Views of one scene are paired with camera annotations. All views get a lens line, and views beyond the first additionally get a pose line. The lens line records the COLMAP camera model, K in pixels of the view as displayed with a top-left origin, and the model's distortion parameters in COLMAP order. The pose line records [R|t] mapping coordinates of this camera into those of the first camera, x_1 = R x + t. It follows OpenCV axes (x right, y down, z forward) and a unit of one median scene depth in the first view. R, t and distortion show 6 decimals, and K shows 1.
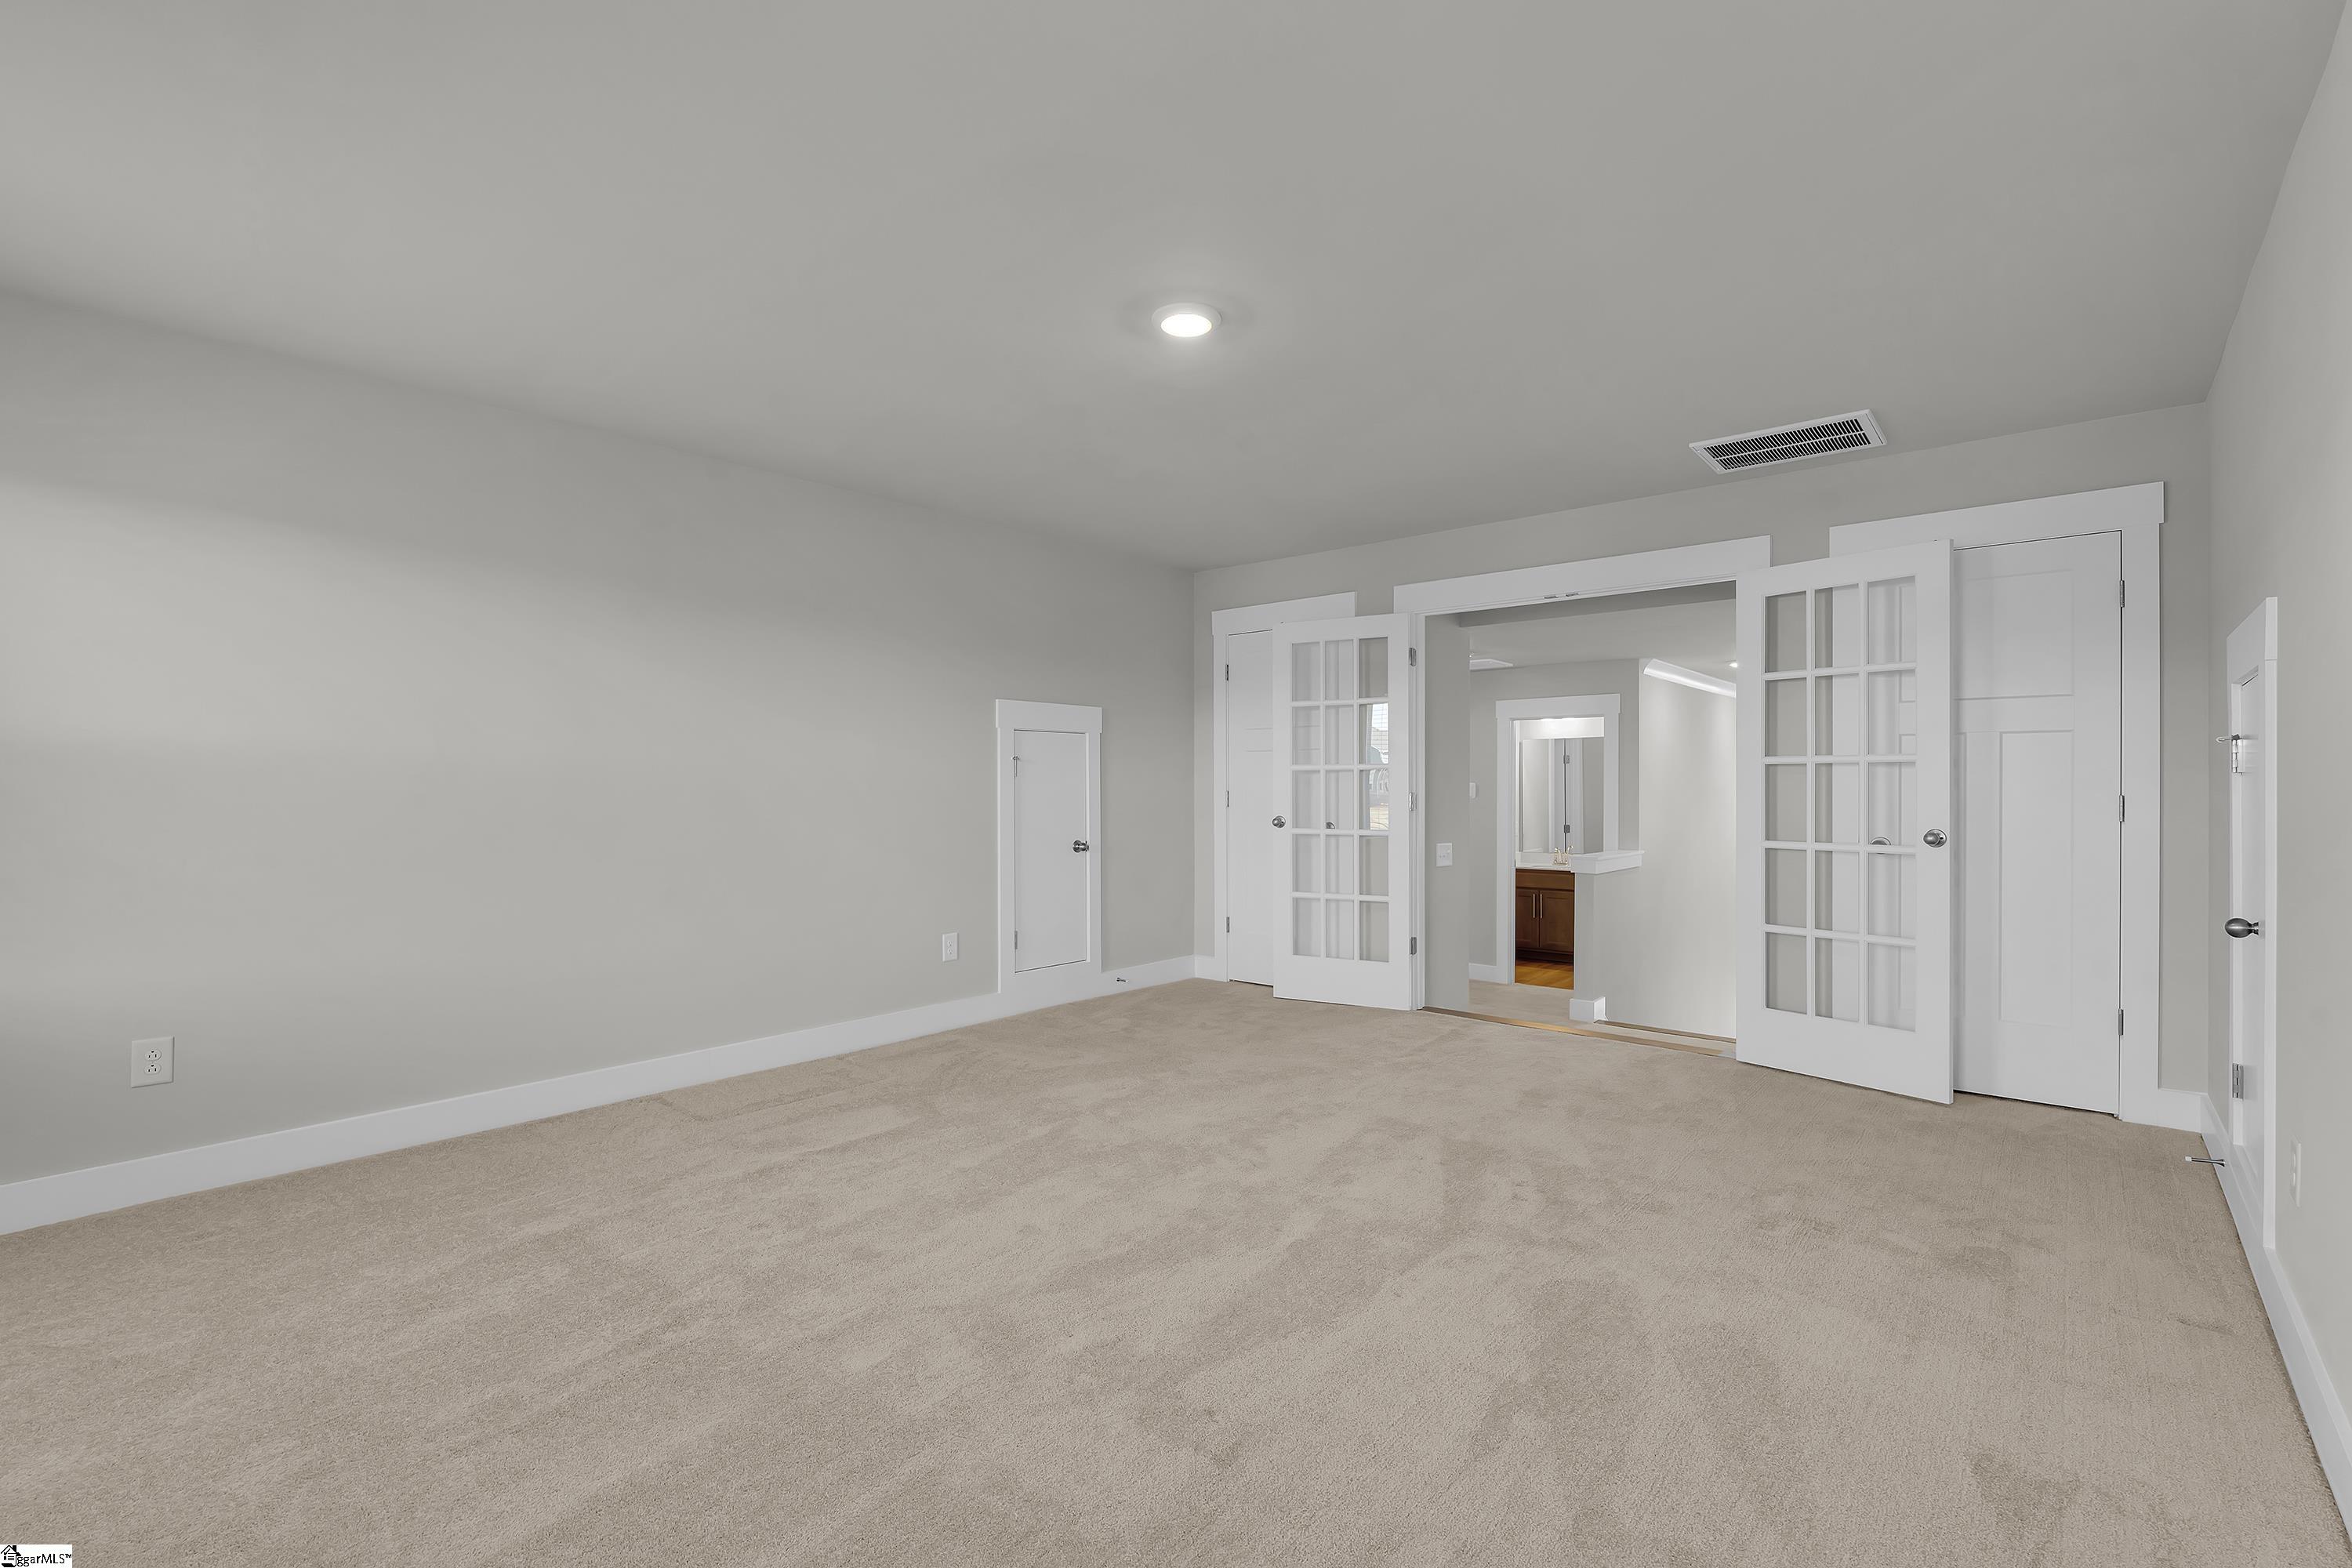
lens RADIAL K [[1046.5, 0, 1176.0], [0, 1046.5, 784.0], [0, 0, 1]] dist [-0.011982, -0.000103]
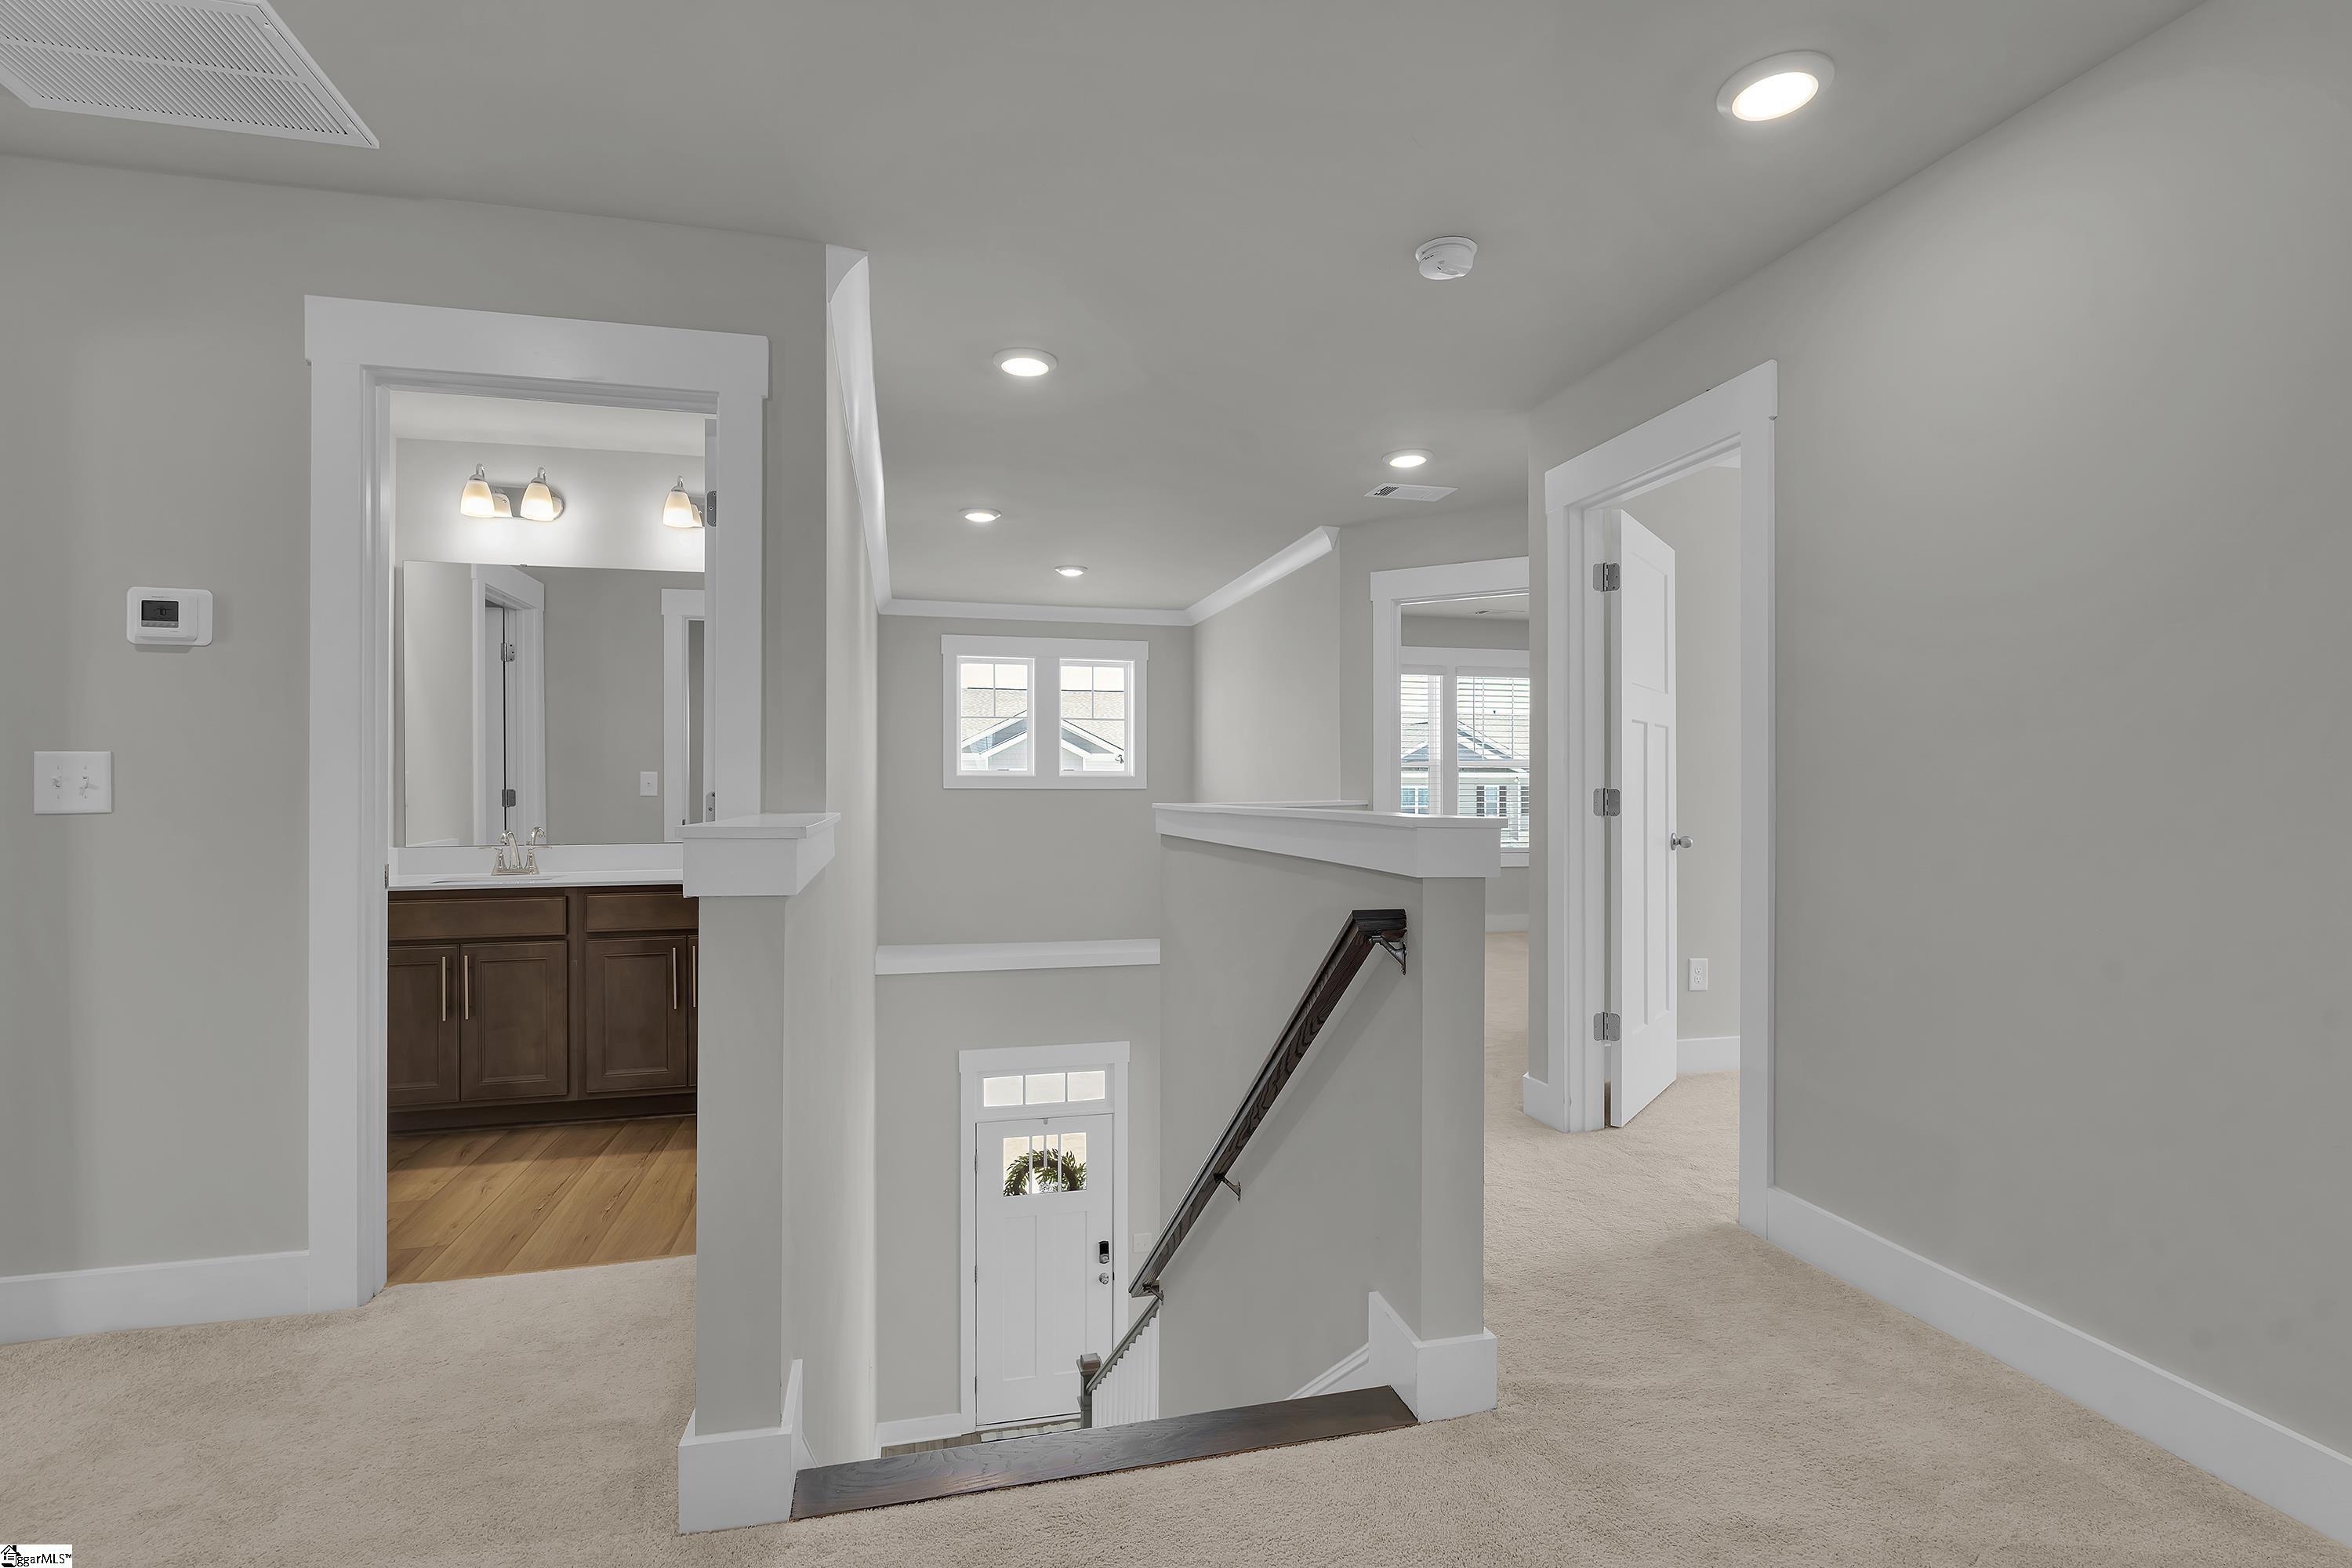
lens RADIAL K [[1046.5, 0, 1176.0], [0, 1046.5, 784.0], [0, 0, 1]] dist [-0.011982, -0.000103]
pose [[0.563808, -0.004247, 0.825895, 0.186349], [0.004469, 0.999988, 0.002092, 0.044741], [-0.825894, 0.002511, 0.563820, 0.582947]]
